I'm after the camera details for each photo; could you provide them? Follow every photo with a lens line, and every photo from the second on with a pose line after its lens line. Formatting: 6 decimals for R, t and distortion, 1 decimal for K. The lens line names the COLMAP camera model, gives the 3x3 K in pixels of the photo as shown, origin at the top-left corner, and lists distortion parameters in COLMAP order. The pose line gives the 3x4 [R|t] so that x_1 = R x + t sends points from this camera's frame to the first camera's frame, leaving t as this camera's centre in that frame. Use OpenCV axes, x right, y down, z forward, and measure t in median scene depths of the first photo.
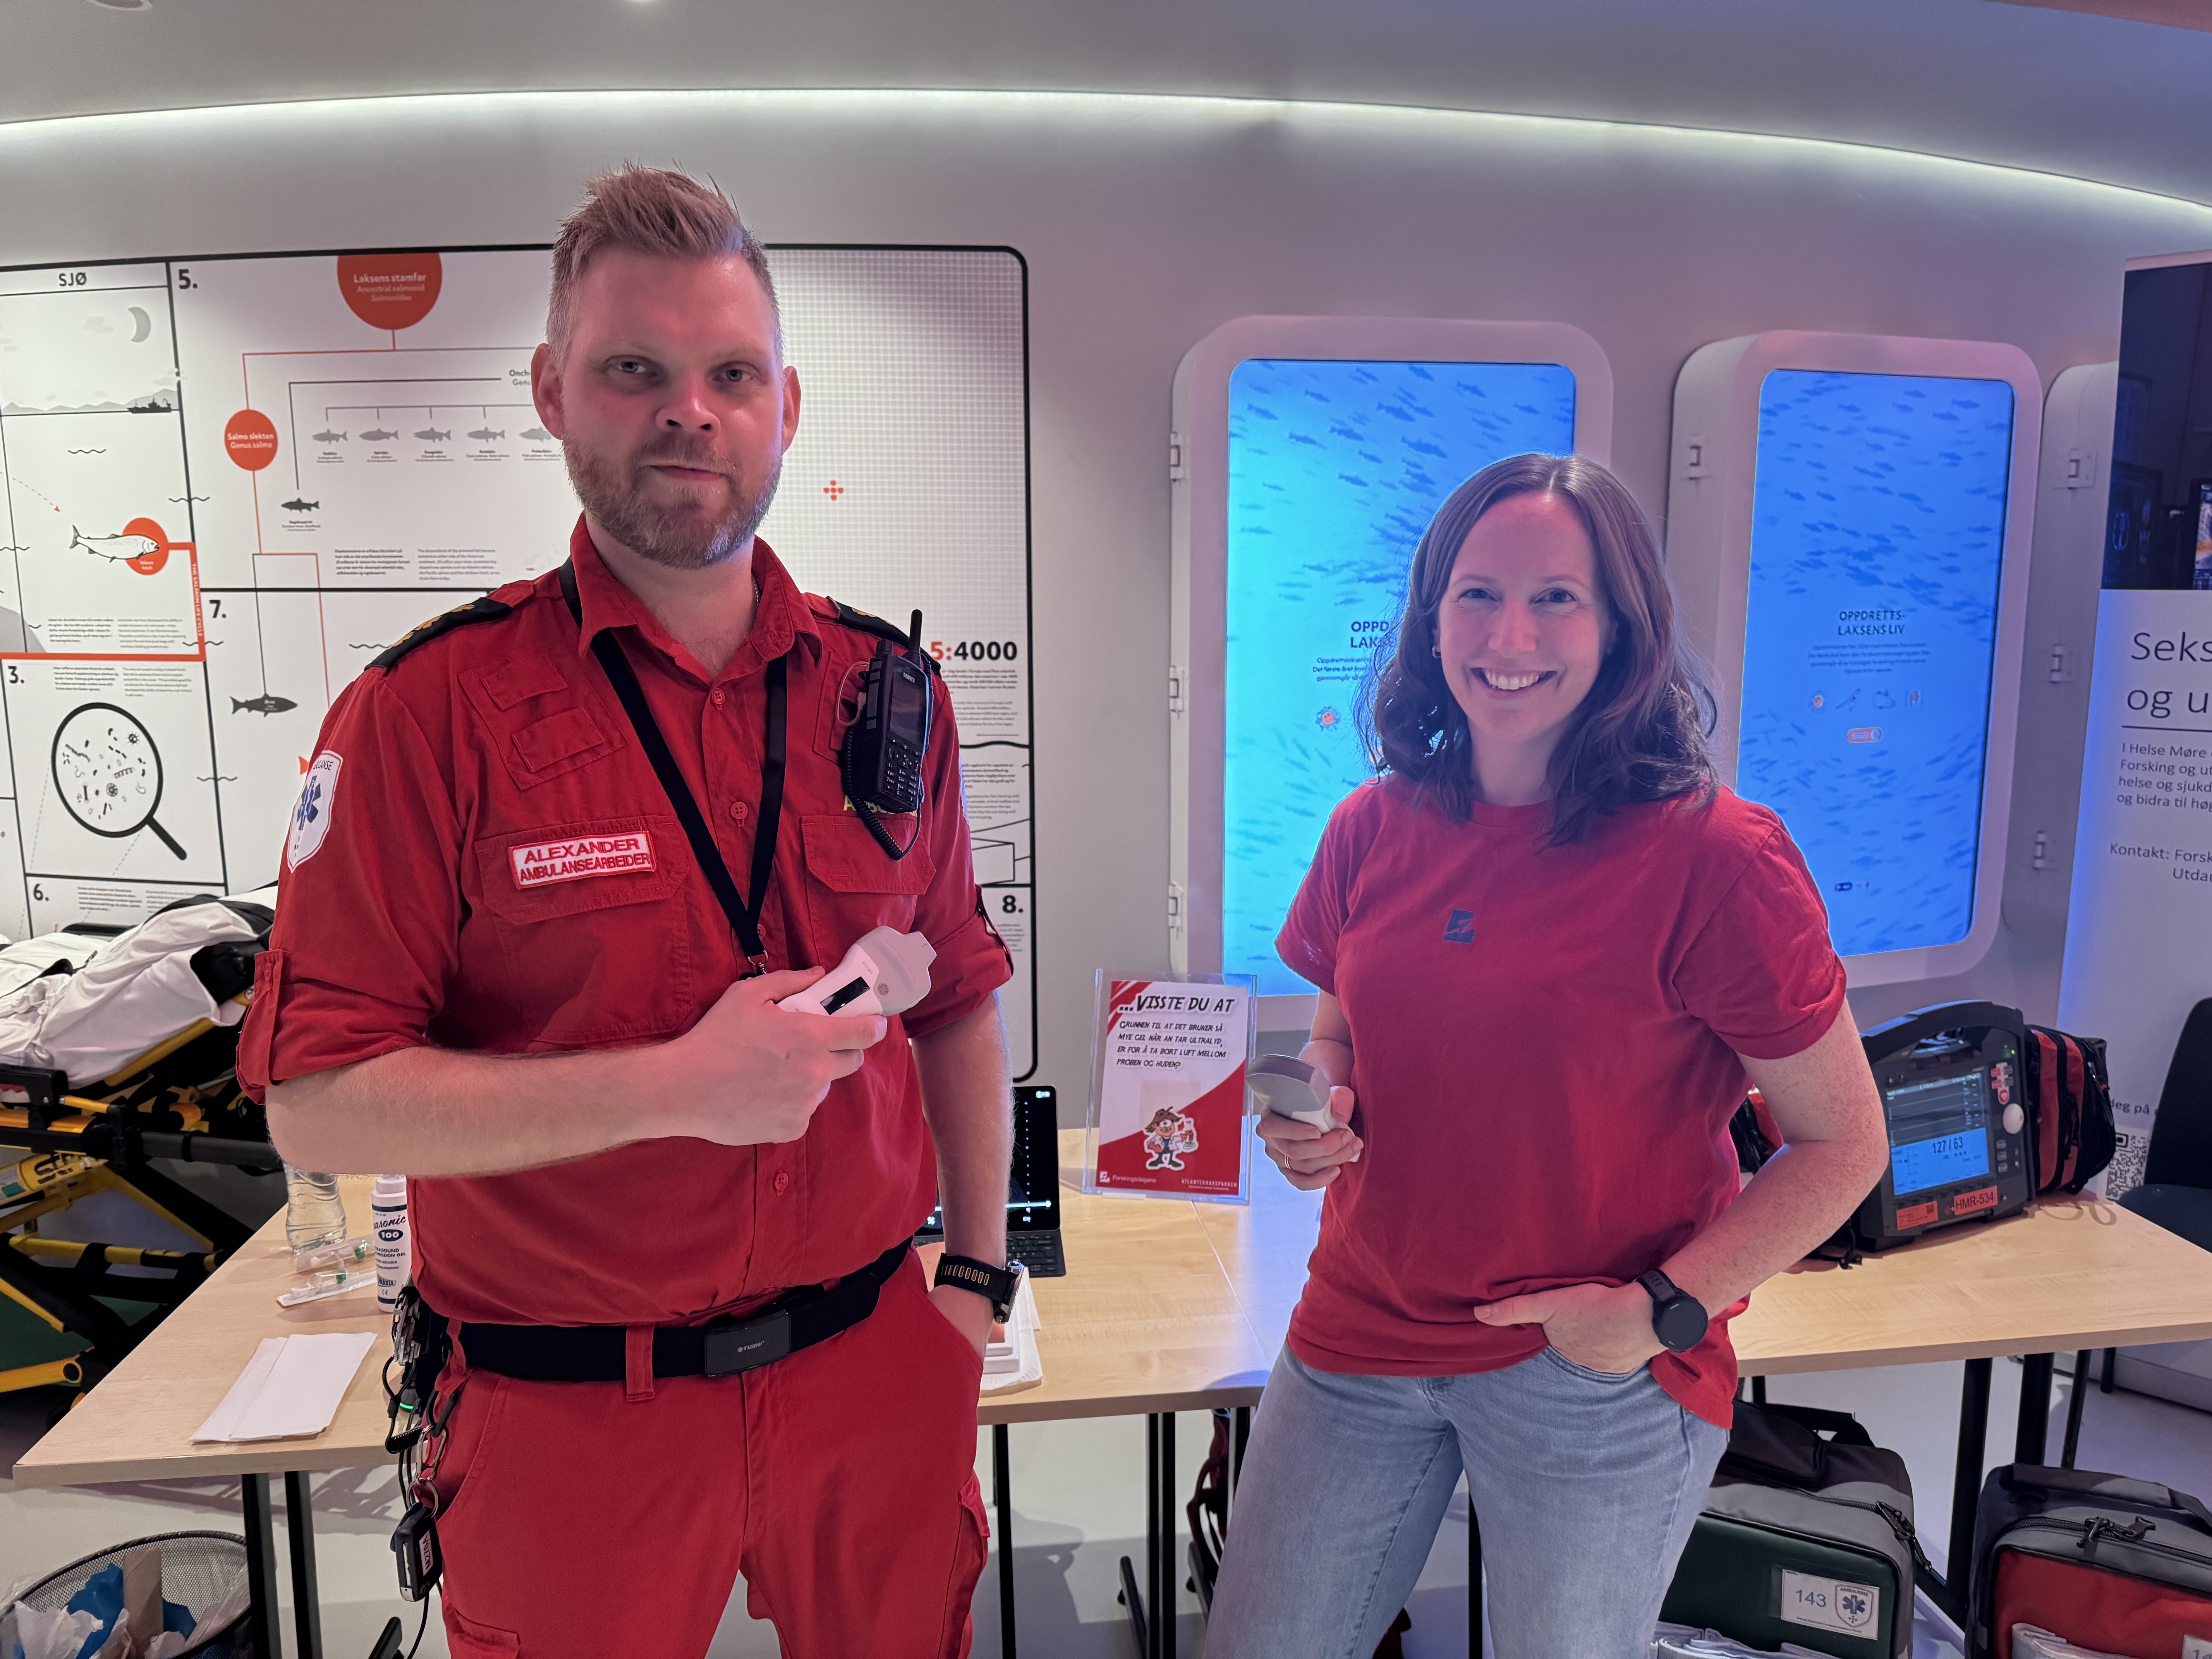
lens RADIAL K [[1534.0, 0, 1100.6], [0, 1534.0, 822.0], [0, 0, 1]] dist [0.003082, 0.002763]
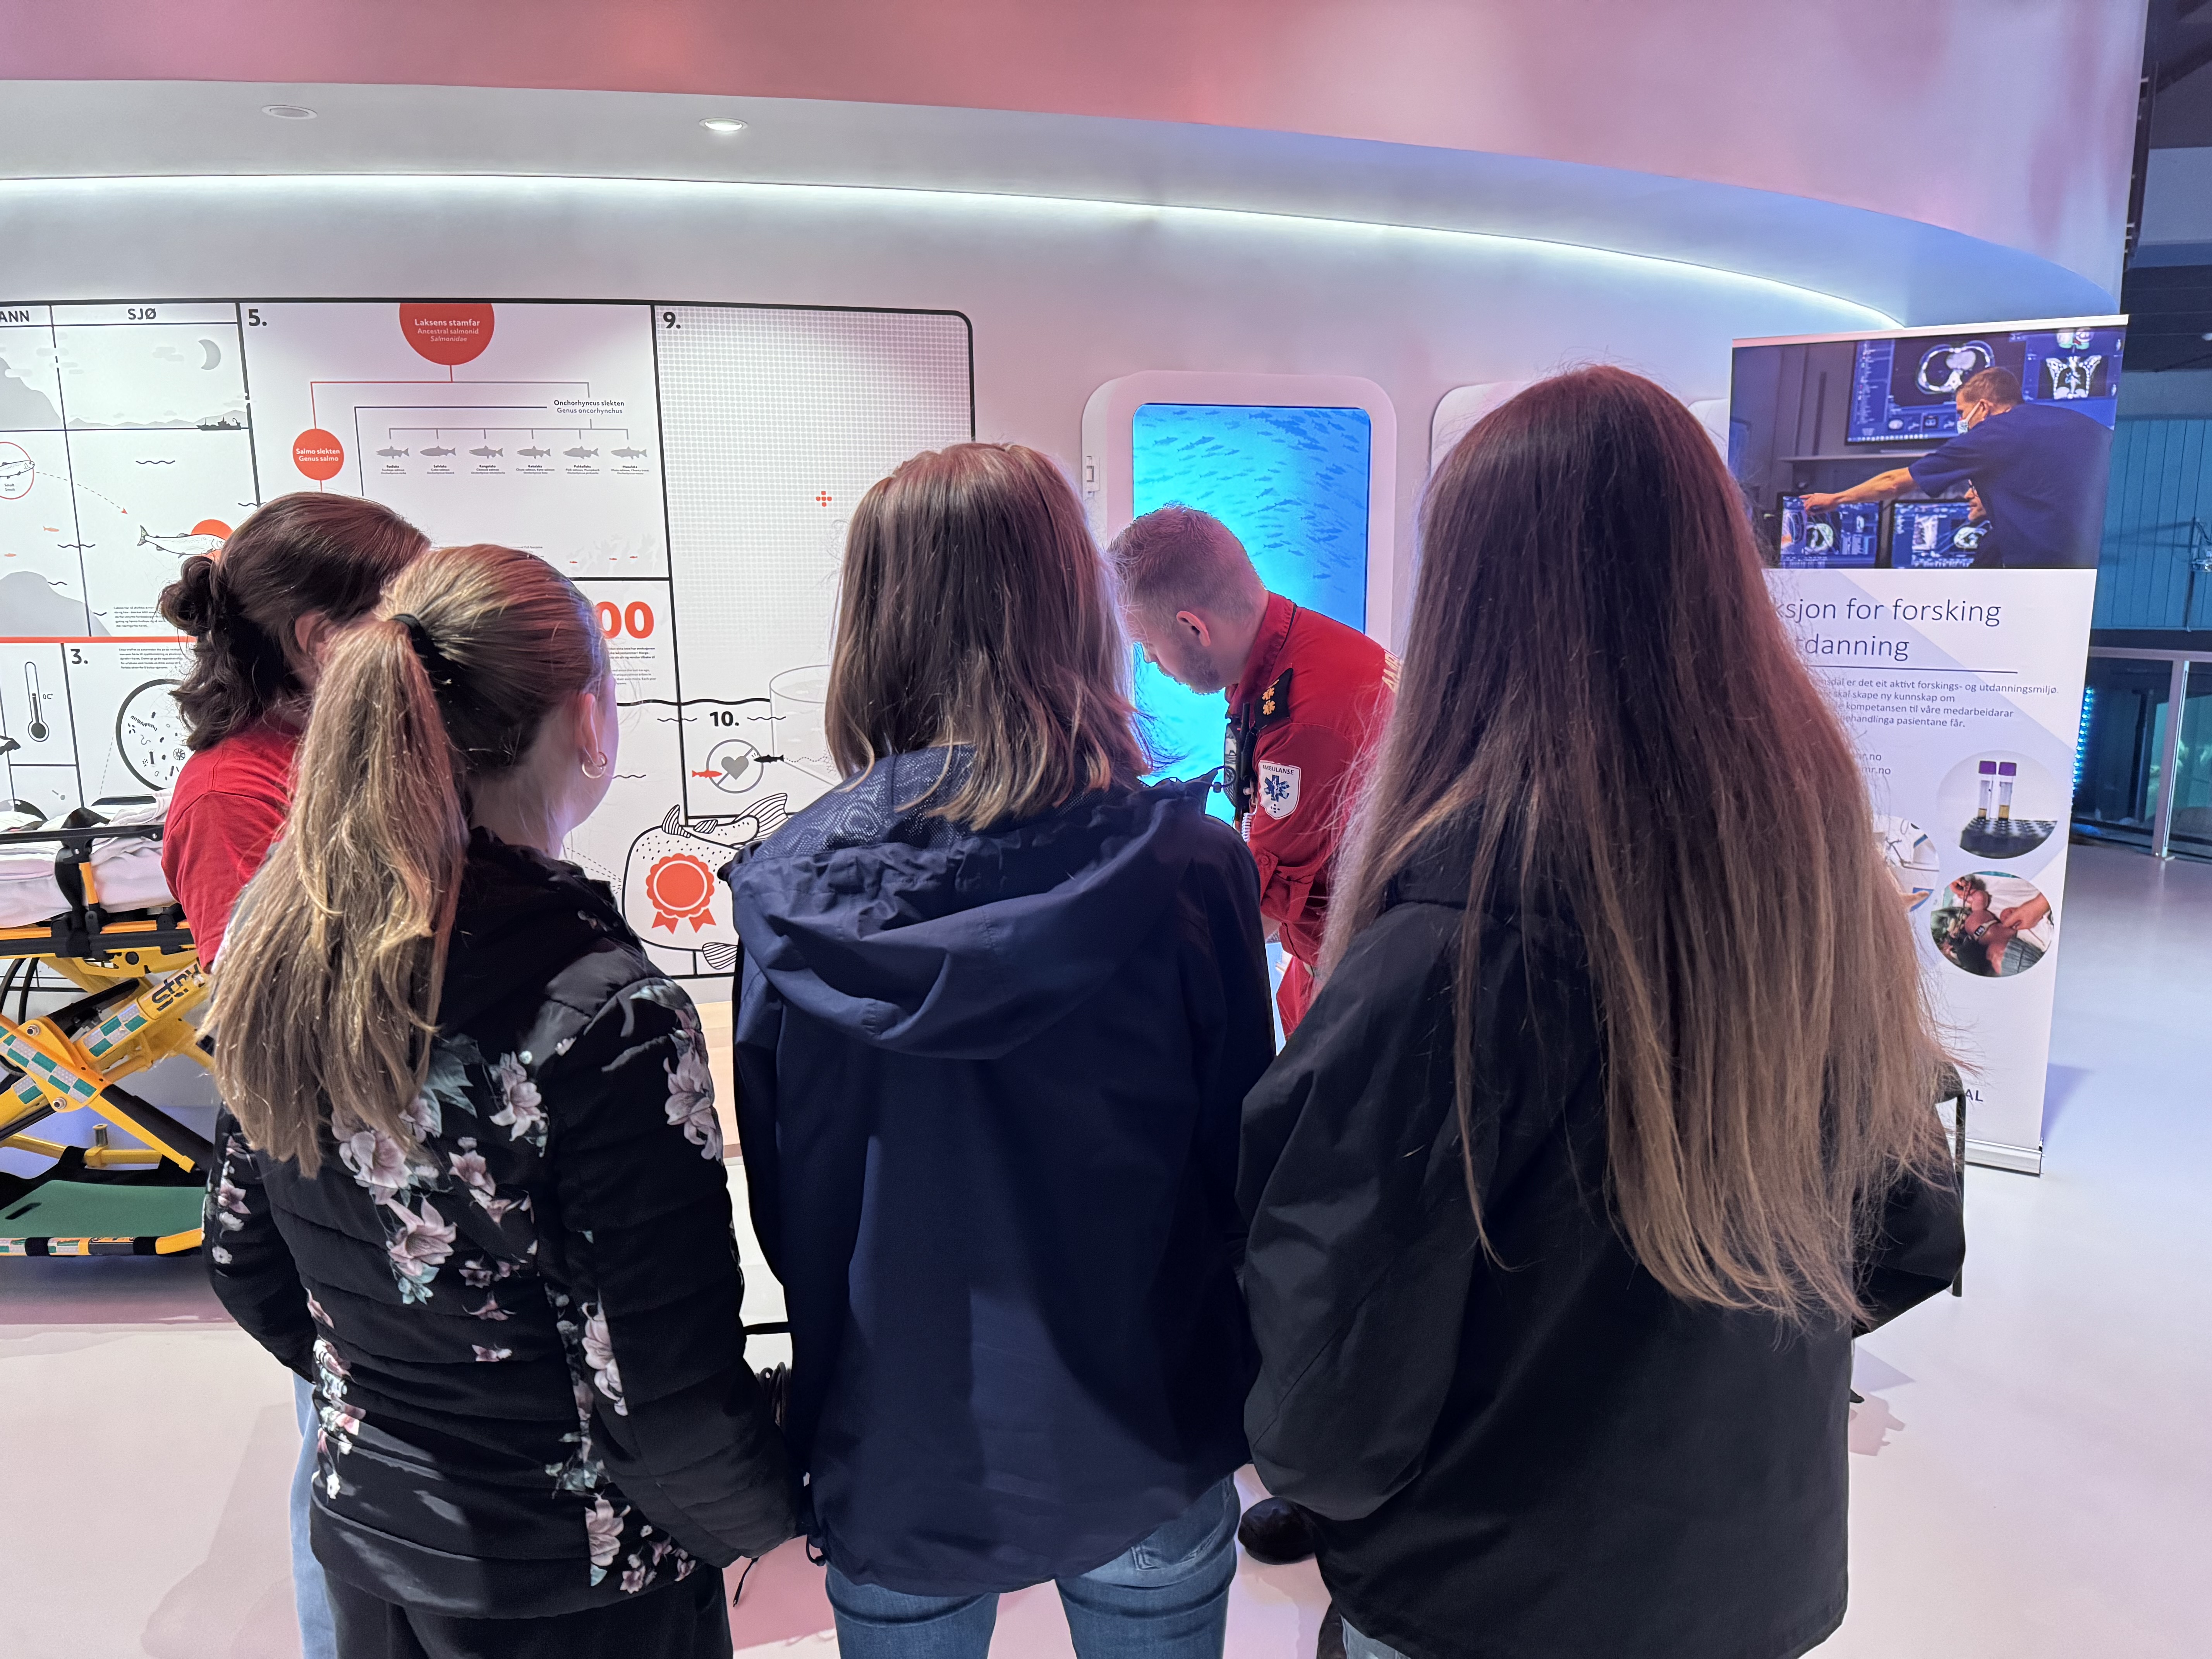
lens RADIAL K [[1534.0, 0, 1109.8], [0, 1534.0, 839.7], [0, 0, 1]] dist [0.003082, 0.002763]
pose [[0.980475, -0.041196, 0.192280, -0.194007], [0.035596, 0.998838, 0.032489, 0.033410], [-0.193395, -0.025010, 0.980802, -0.298262]]
